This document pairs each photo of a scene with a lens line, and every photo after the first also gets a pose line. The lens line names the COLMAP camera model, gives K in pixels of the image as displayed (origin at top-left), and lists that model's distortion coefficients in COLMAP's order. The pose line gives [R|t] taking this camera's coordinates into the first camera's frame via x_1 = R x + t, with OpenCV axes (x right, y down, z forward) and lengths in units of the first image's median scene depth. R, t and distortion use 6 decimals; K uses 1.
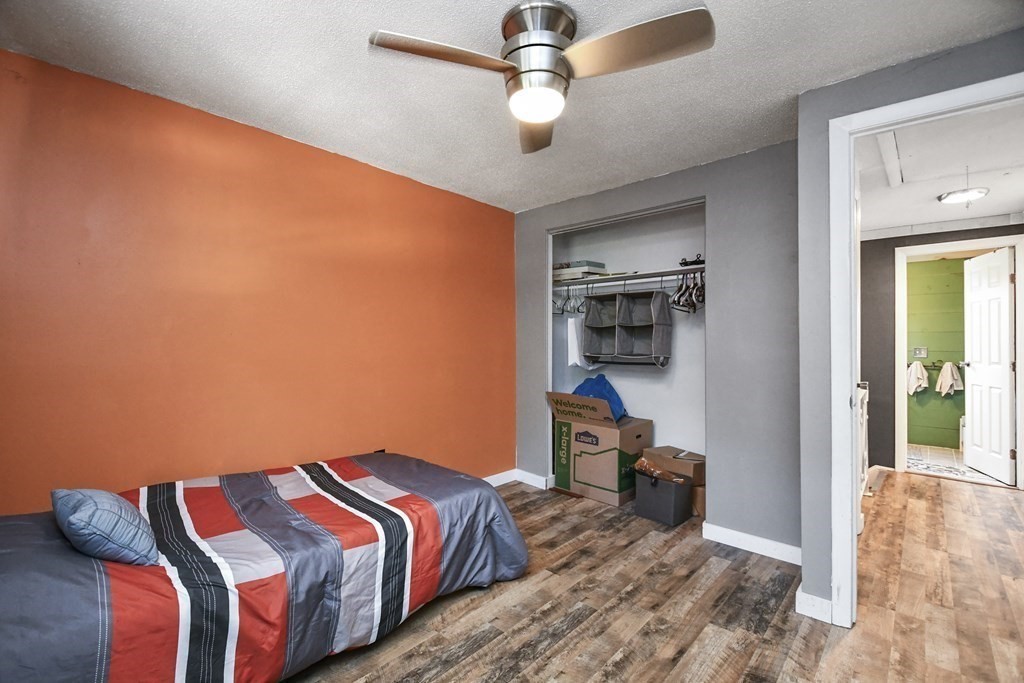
lens RADIAL K [[443.8, 0, 499.7], [0, 443.8, 344.9], [0, 0, 1]] dist [0.025775, -0.017898]
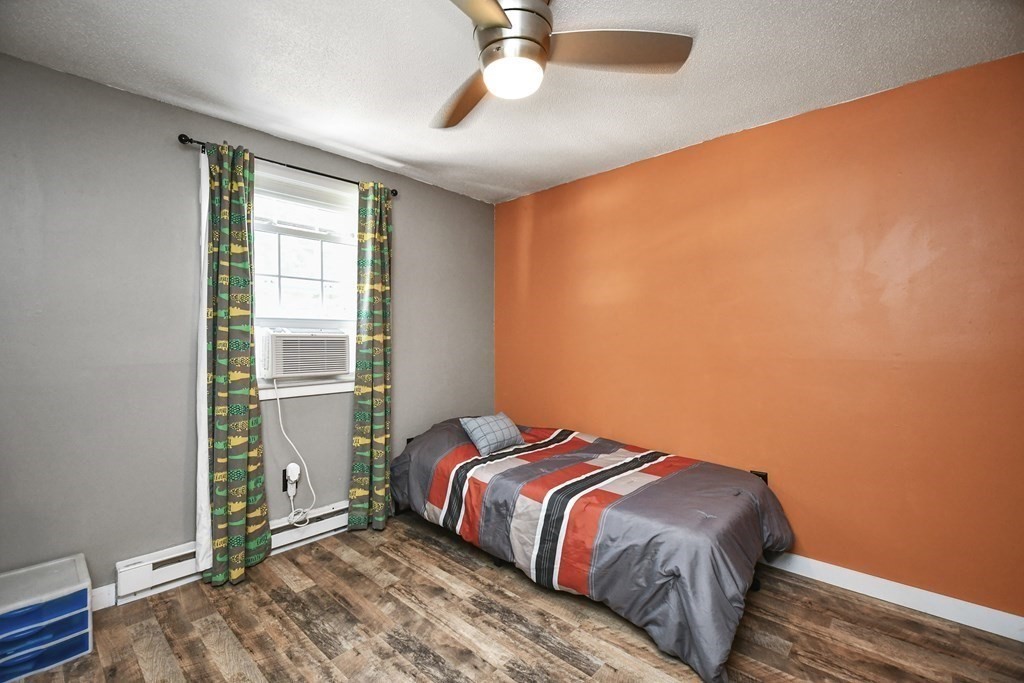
lens RADIAL K [[443.8, 0, 499.7], [0, 443.8, 344.9], [0, 0, 1]] dist [0.025775, -0.017898]
pose [[0.004412, 0.005751, -0.999974, 0.923425], [-0.006657, 0.999961, 0.005721, 0.005650], [0.999968, 0.006632, 0.004450, 0.876707]]
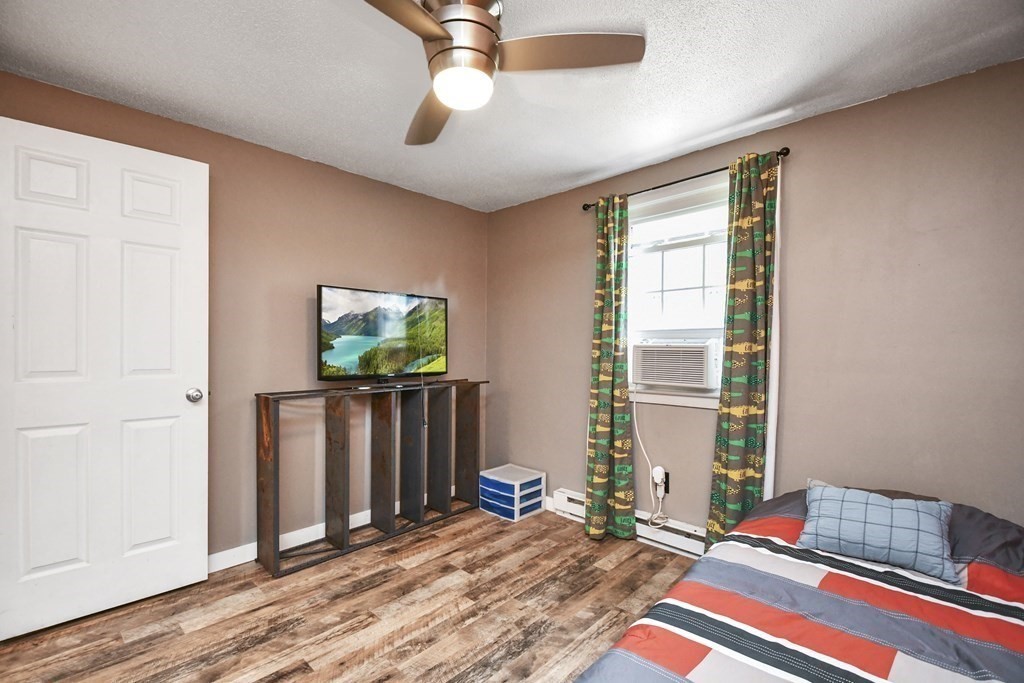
lens RADIAL K [[450.2, 0, 509.4], [0, 450.2, 352.3], [0, 0, 1]] dist [0.001441, -0.000186]
pose [[-0.999878, -0.013417, -0.008044, 0.030346], [-0.013549, 0.999770, 0.016601, -0.008596], [0.007820, 0.016708, -0.999830, 1.722055]]
